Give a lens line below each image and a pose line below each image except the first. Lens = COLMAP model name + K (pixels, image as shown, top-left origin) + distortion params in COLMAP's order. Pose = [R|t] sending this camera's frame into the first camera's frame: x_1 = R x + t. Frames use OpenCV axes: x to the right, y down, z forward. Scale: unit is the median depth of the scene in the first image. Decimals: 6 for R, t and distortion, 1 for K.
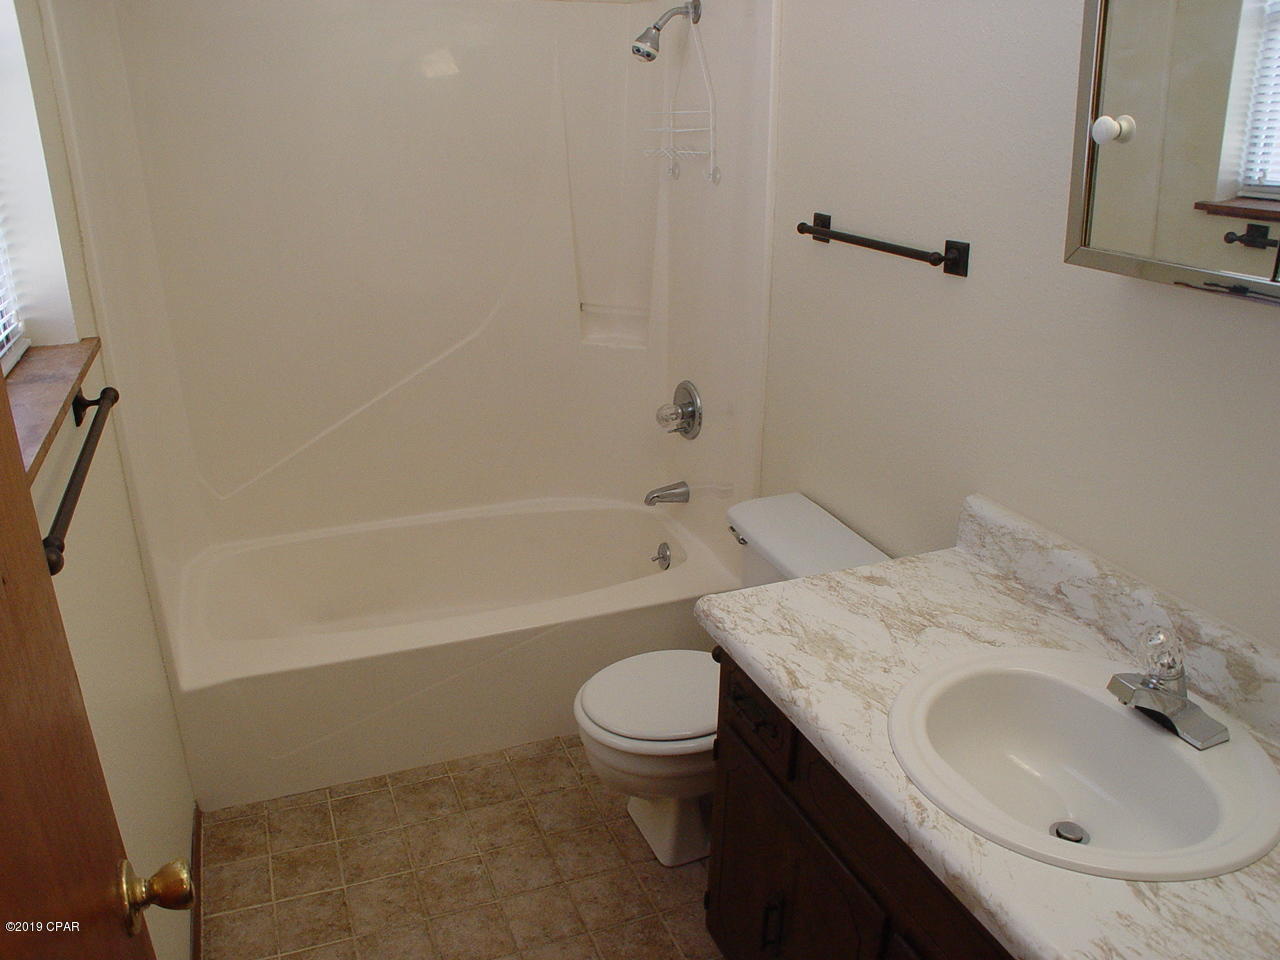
lens RADIAL K [[983.4, 0, 634.7], [0, 983.4, 479.8], [0, 0, 1]] dist [-0.174850, 0.097997]
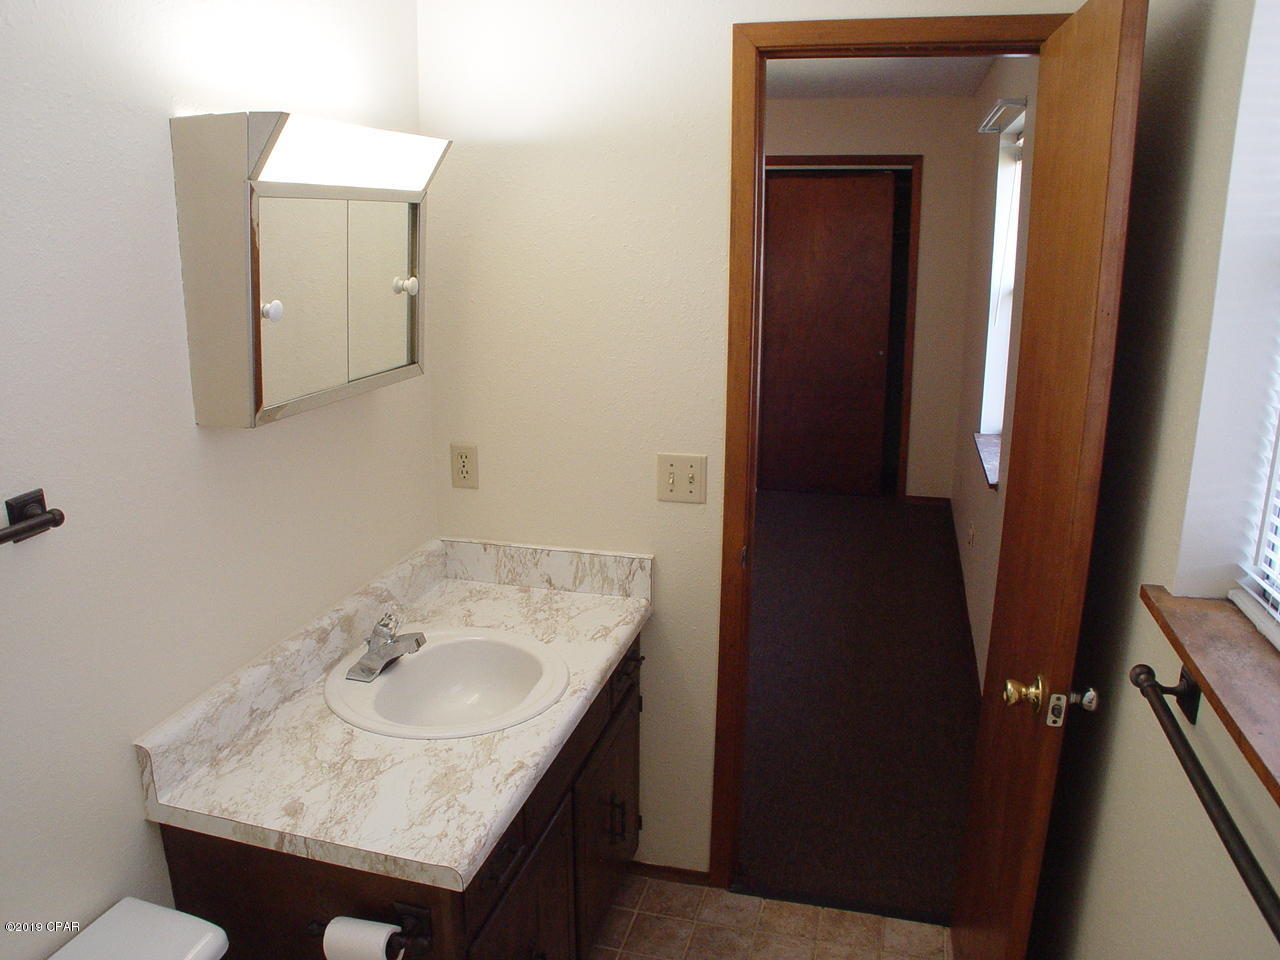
lens RADIAL K [[983.4, 0, 634.3], [0, 983.4, 480.9], [0, 0, 1]] dist [-0.174850, 0.097997]
pose [[-0.797649, -0.158391, 0.581953, -0.522074], [0.210913, 0.830723, 0.515185, -0.596896], [-0.565042, 0.533678, -0.629218, 1.329704]]
